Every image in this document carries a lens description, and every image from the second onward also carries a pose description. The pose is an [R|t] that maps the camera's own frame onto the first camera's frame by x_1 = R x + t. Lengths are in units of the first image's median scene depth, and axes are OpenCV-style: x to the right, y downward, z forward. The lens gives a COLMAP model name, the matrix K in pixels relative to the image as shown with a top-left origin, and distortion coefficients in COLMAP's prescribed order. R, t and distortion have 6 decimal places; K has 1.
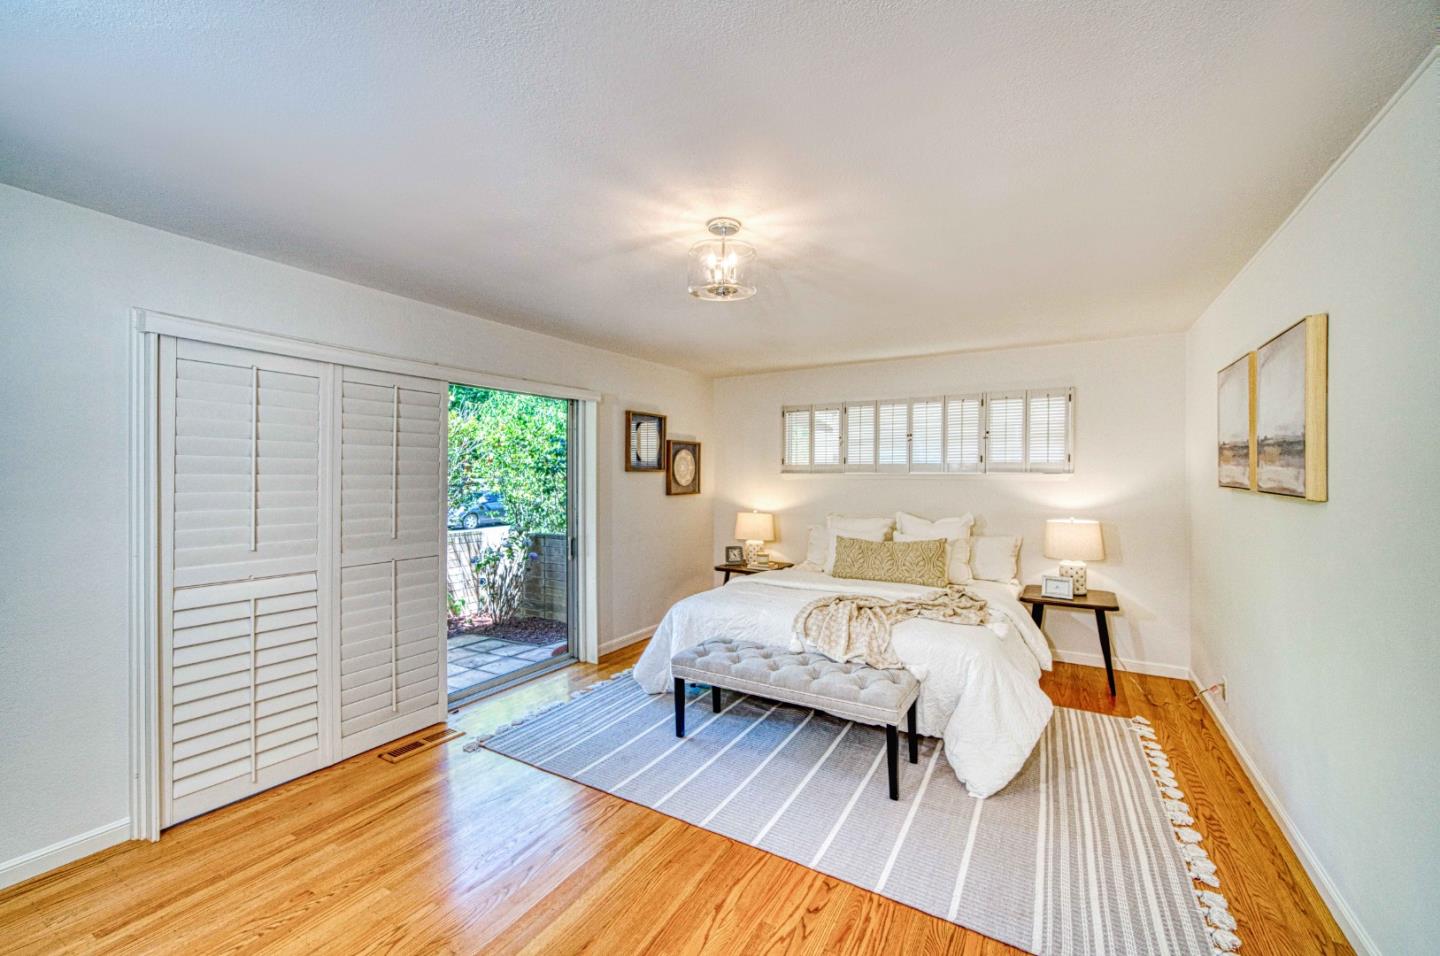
lens RADIAL K [[588.8, 0, 720.2], [0, 588.8, 483.0], [0, 0, 1]] dist [-0.001307, -0.000012]
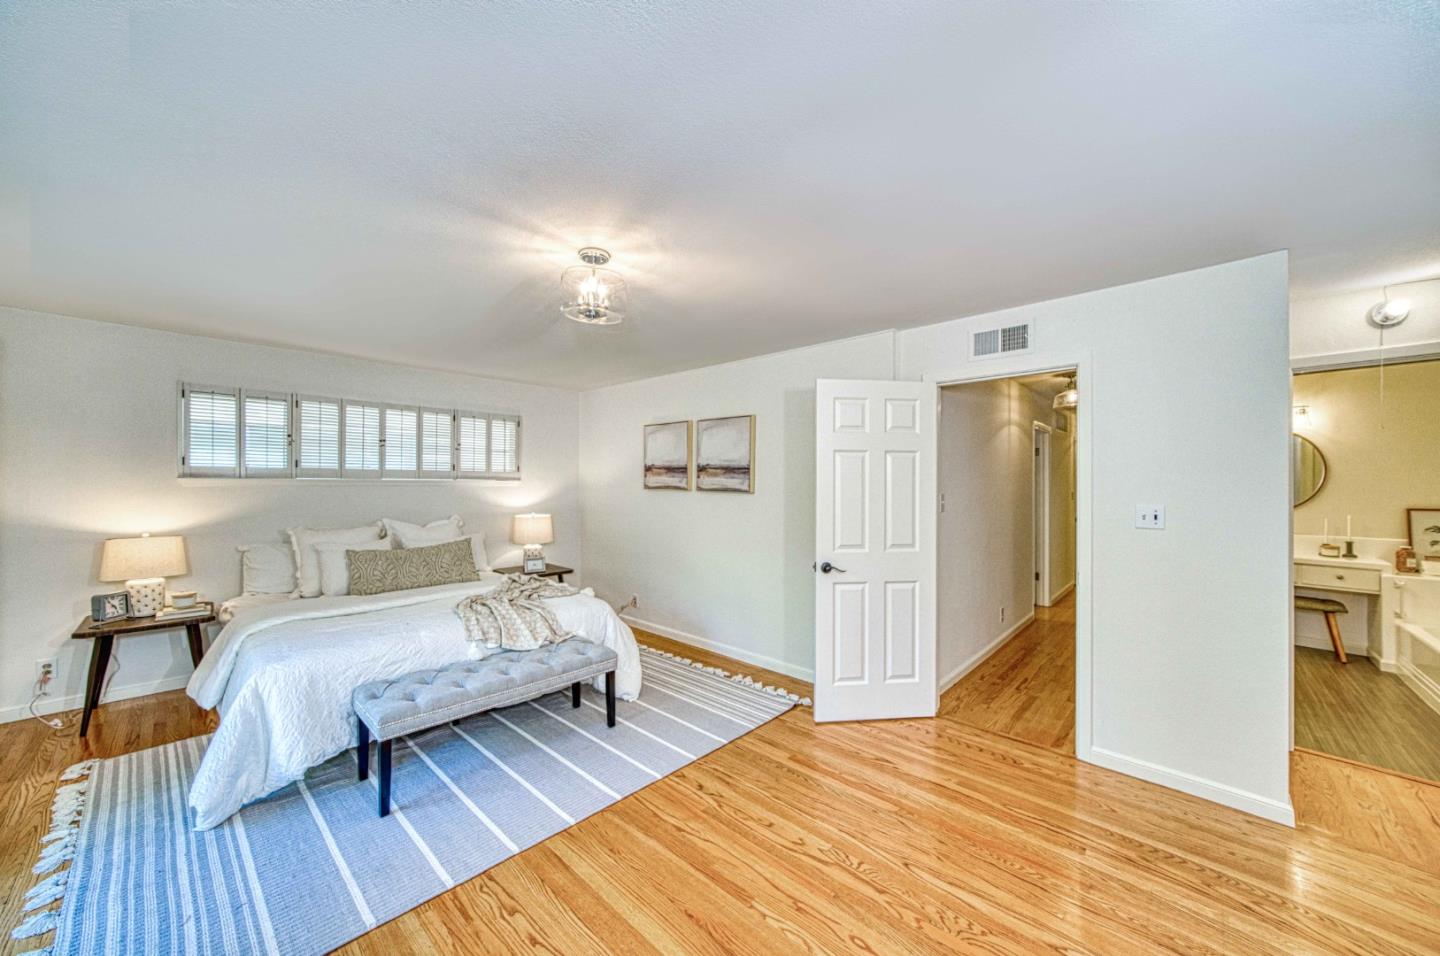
lens RADIAL K [[521.7, 0, 720.1], [0, 521.7, 485.3], [0, 0, 1]] dist [-0.007132, -0.000070]
pose [[0.203138, -0.006507, 0.979128, -0.498718], [0.007820, 0.999957, 0.005023, -0.007469], [-0.979119, 0.006636, 0.203180, 0.320901]]
